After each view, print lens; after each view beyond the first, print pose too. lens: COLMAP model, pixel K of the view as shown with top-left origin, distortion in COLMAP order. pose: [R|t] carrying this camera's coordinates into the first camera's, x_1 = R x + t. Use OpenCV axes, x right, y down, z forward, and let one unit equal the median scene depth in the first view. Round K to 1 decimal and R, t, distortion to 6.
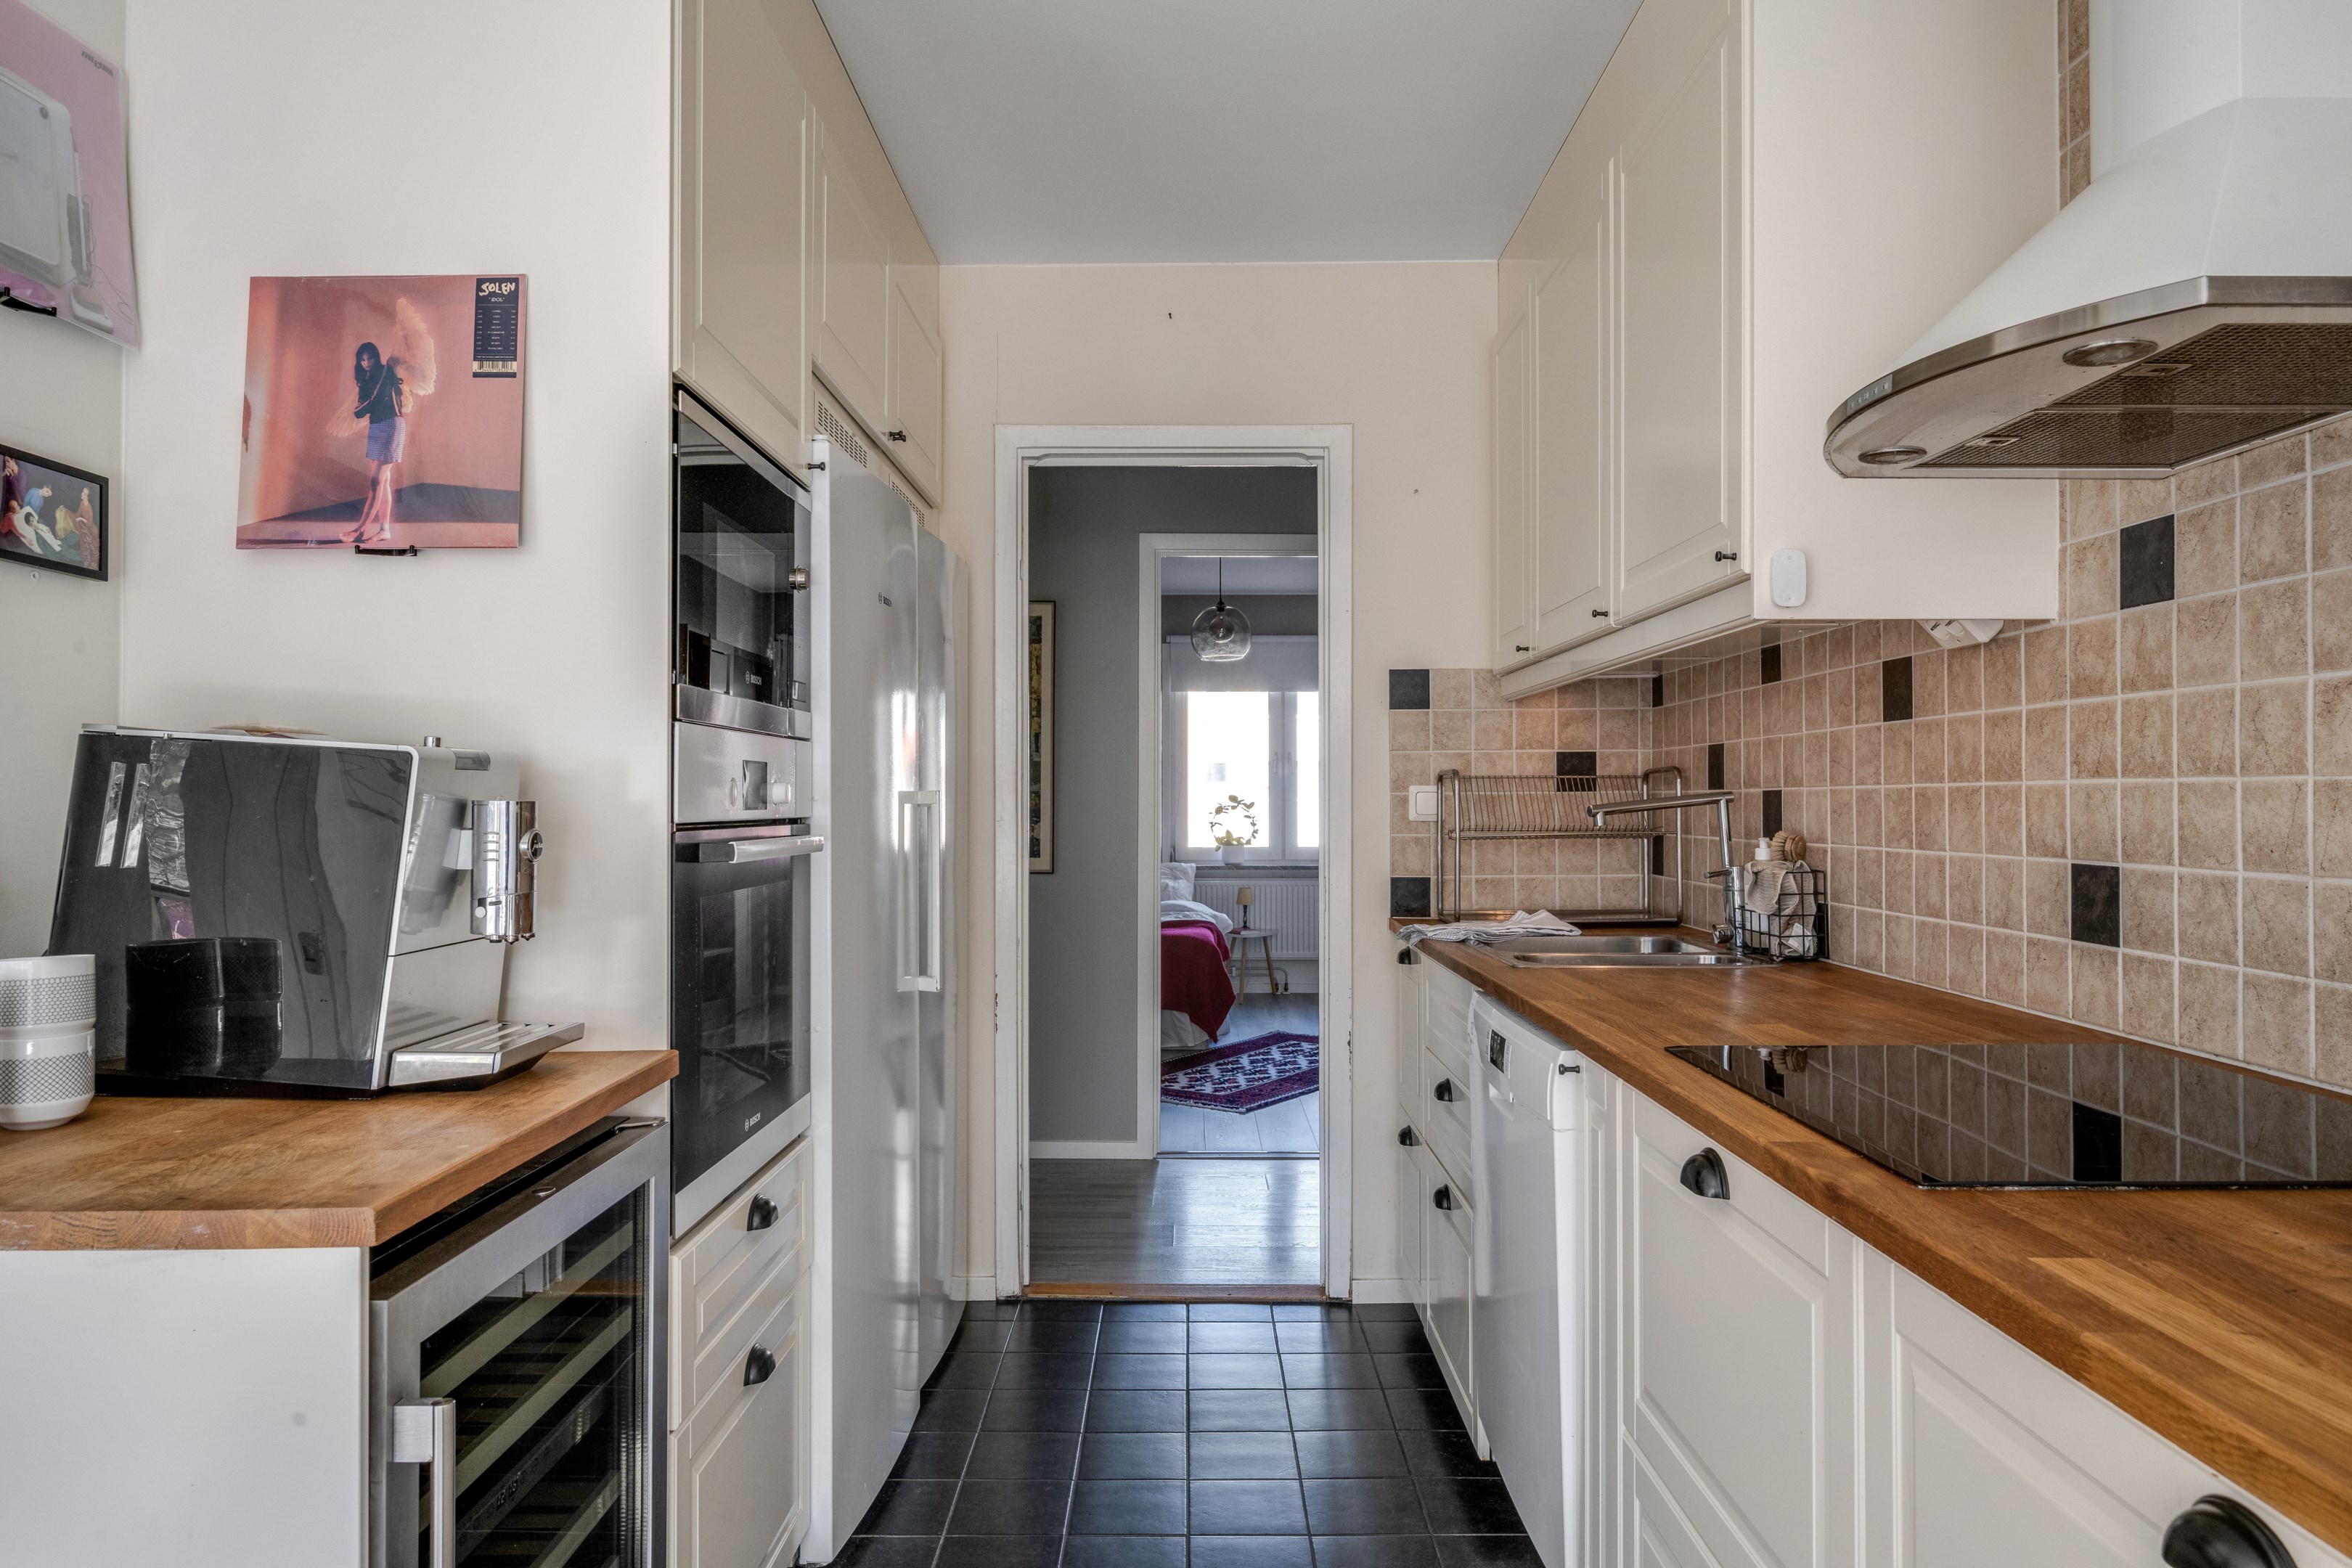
lens RADIAL K [[1512.9, 0, 1197.5], [0, 1512.9, 784.5], [0, 0, 1]] dist [-0.003047, 0.000685]
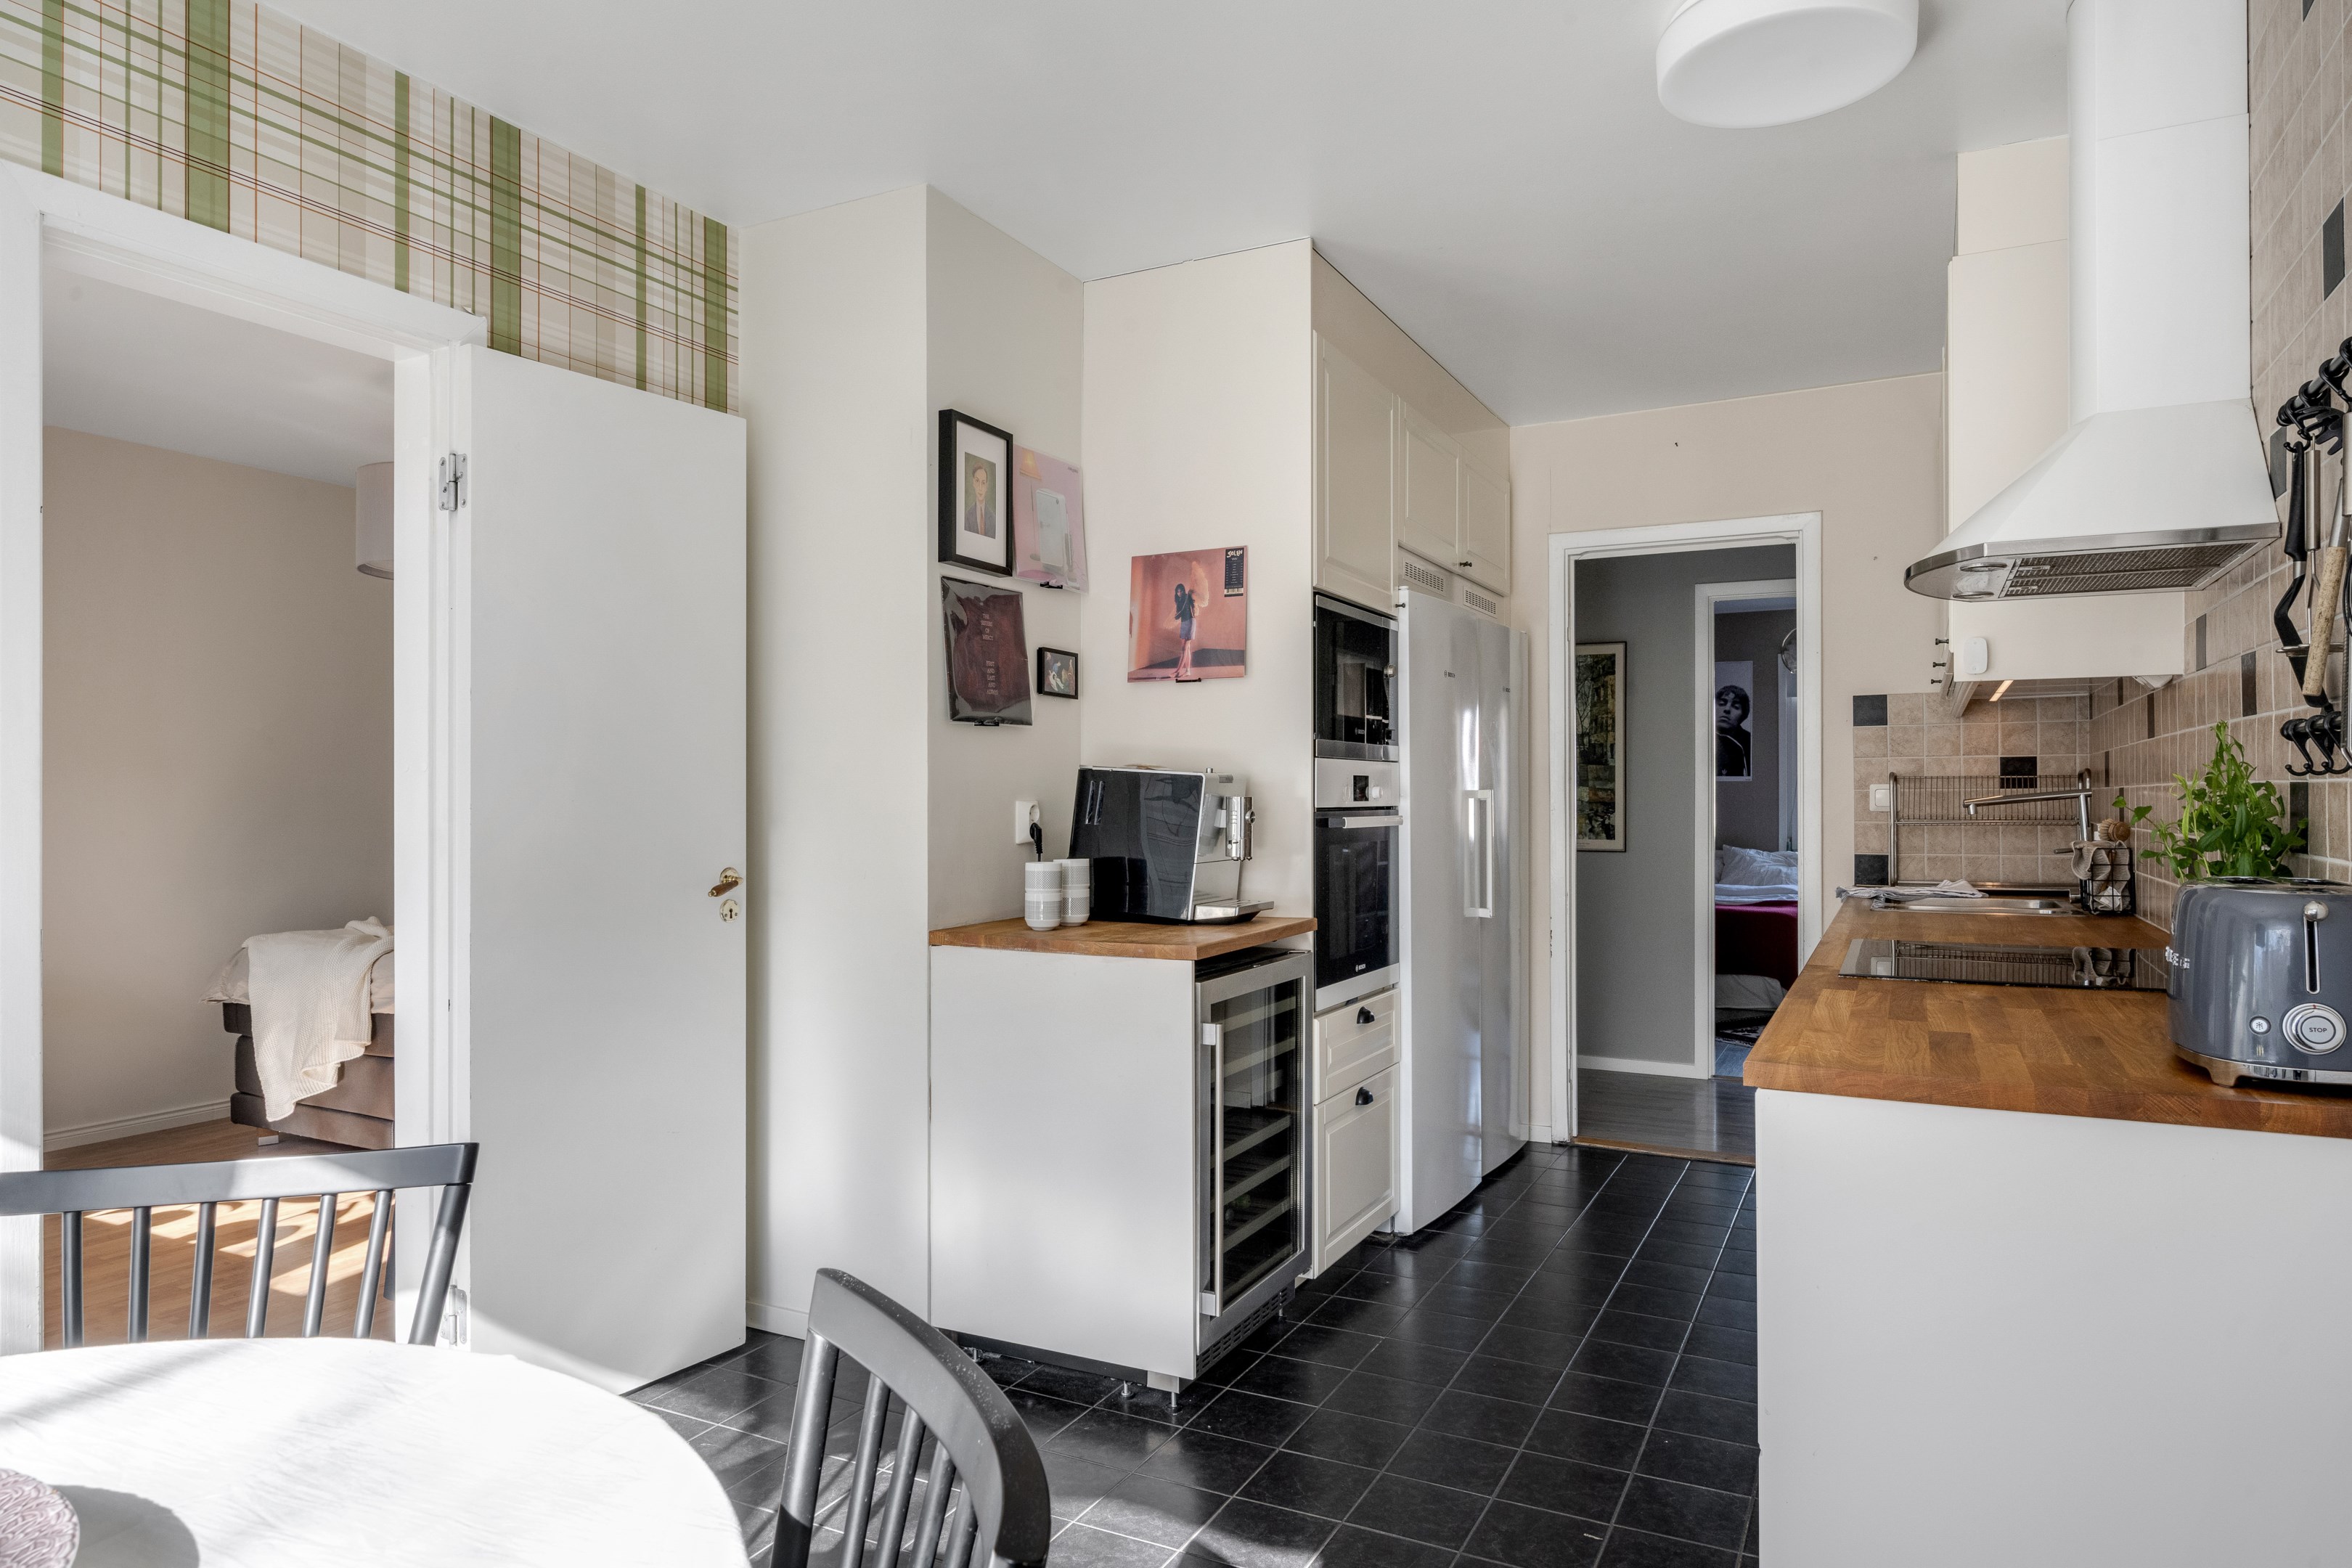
lens RADIAL K [[1418.0, 0, 1176.3], [0, 1418.0, 785.3], [0, 0, 1]] dist [-0.042991, -0.000935]
pose [[0.889422, -0.004133, -0.457068, 0.284155], [0.005818, 0.999980, 0.002279, -0.008203], [0.457049, -0.004686, 0.889429, -0.617621]]
